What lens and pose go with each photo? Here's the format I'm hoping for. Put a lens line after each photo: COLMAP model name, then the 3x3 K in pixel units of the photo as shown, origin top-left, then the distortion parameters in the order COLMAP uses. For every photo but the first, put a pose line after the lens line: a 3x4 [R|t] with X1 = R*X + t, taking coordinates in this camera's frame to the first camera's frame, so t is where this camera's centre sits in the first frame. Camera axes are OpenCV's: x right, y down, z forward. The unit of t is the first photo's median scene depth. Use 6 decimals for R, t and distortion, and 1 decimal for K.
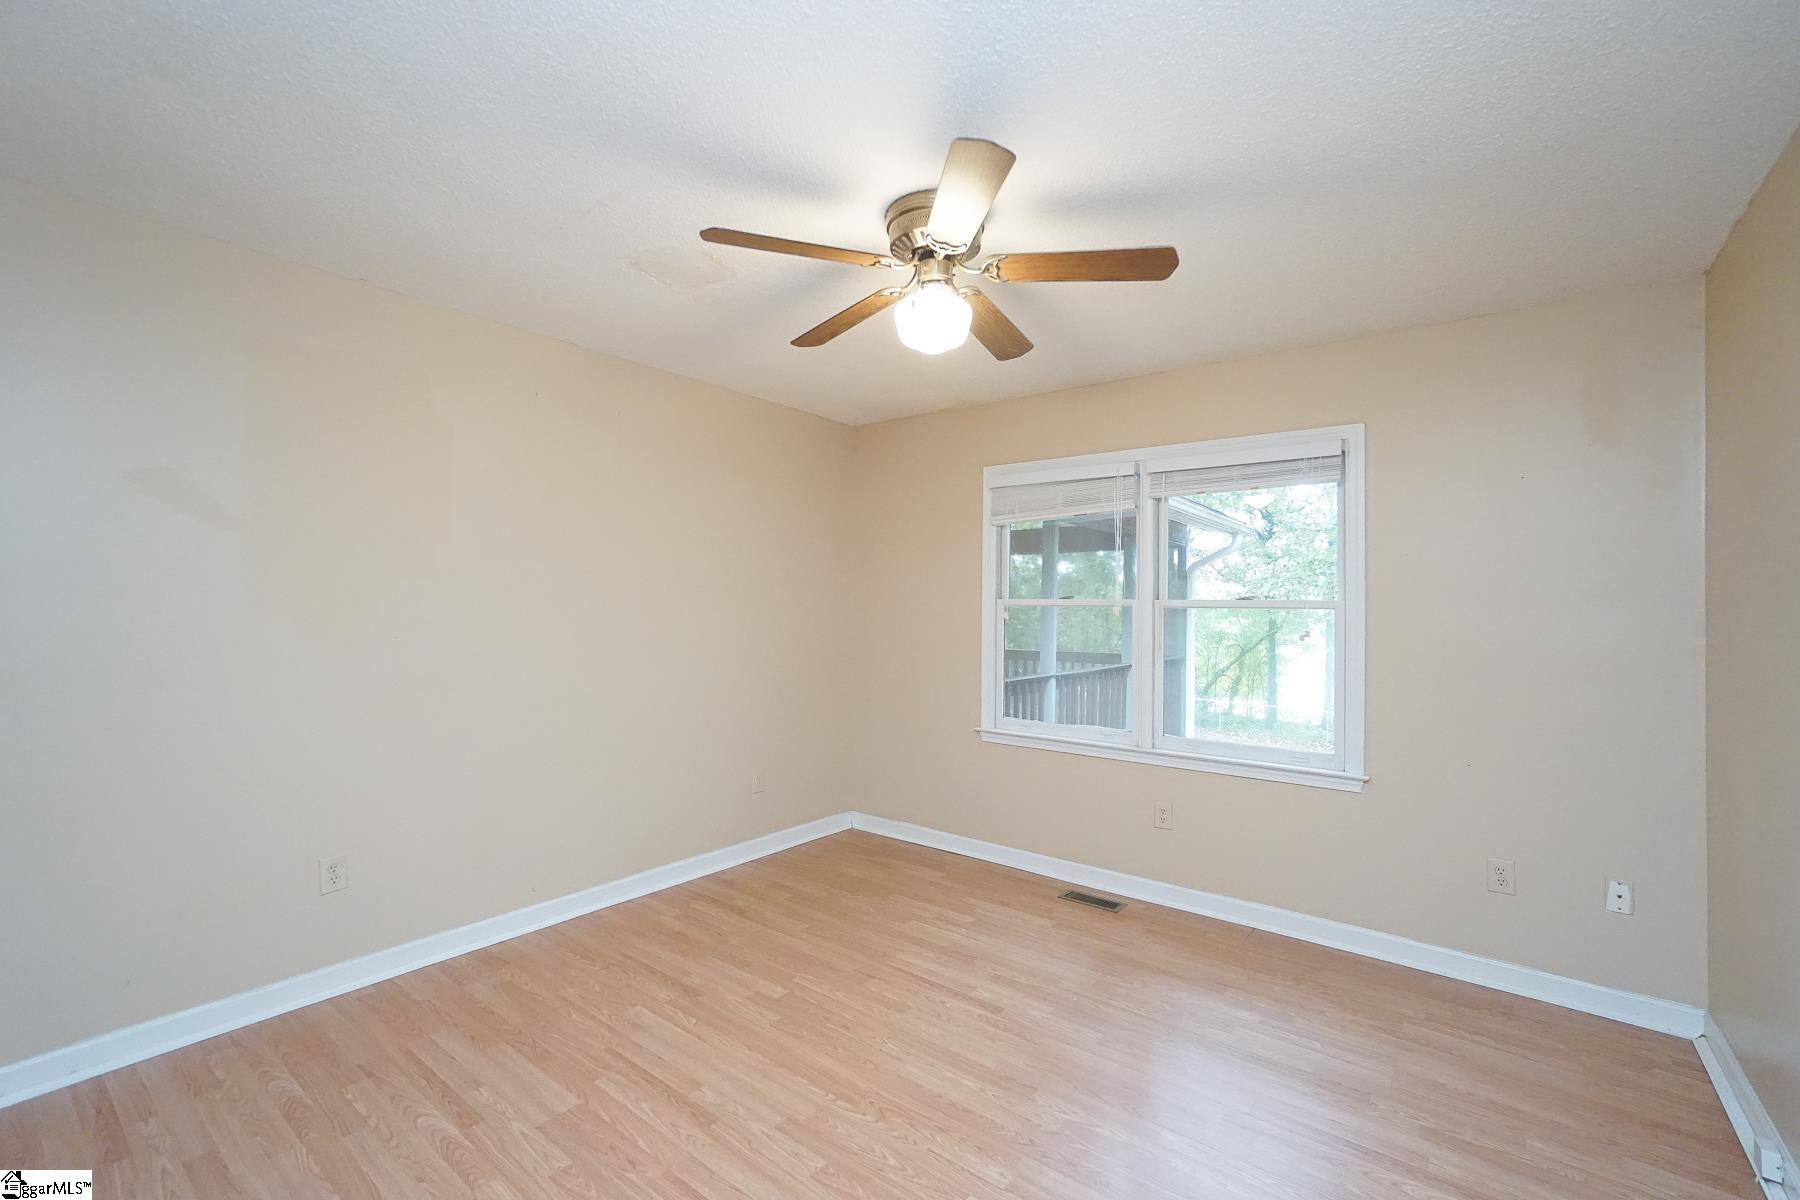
lens RADIAL K [[801.9, 0, 883.8], [0, 801.9, 598.0], [0, 0, 1]] dist [-0.047038, 0.013852]
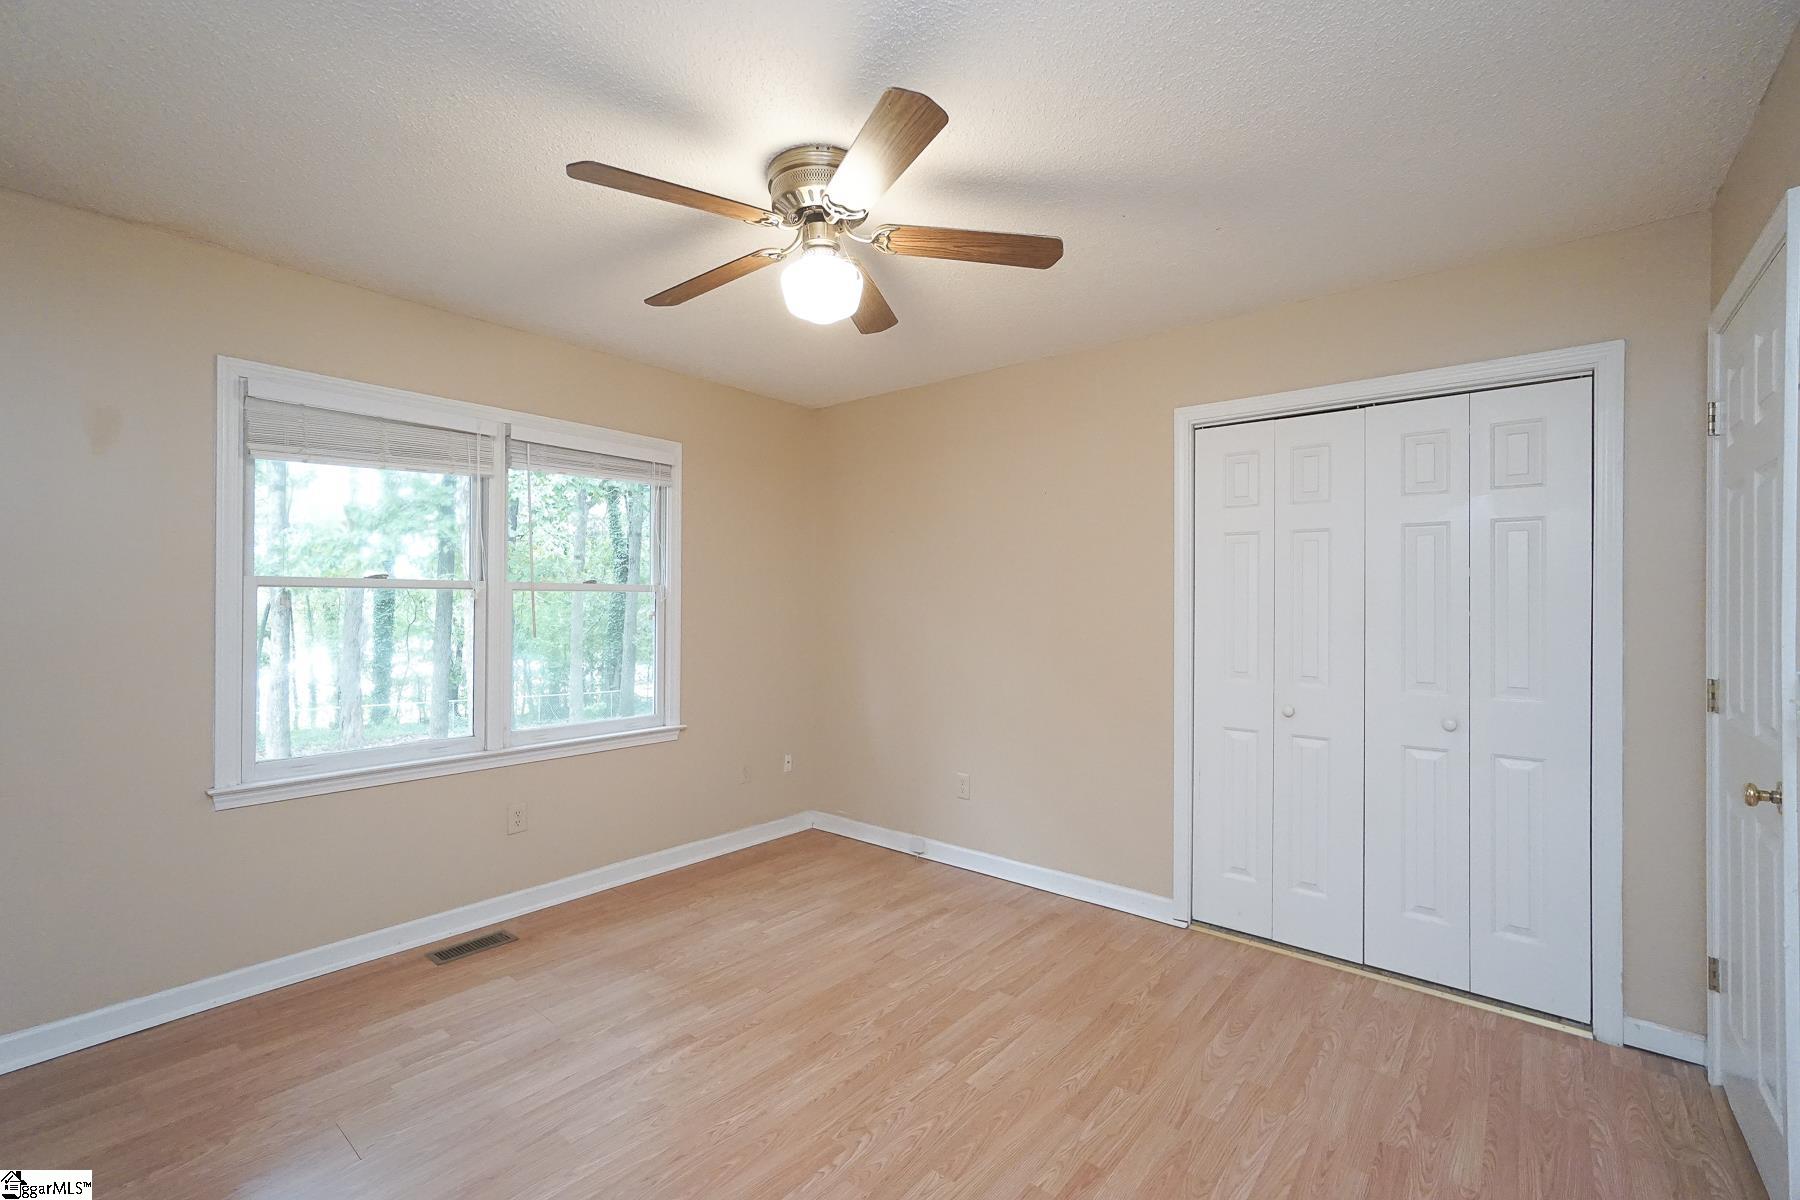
lens RADIAL K [[801.9, 0, 887.1], [0, 801.9, 596.4], [0, 0, 1]] dist [-0.047038, 0.013852]
pose [[-0.033212, -0.006555, 0.999427, -0.633215], [-0.012532, 0.999903, 0.006141, 0.009295], [-0.999370, -0.012321, -0.033291, 0.678865]]
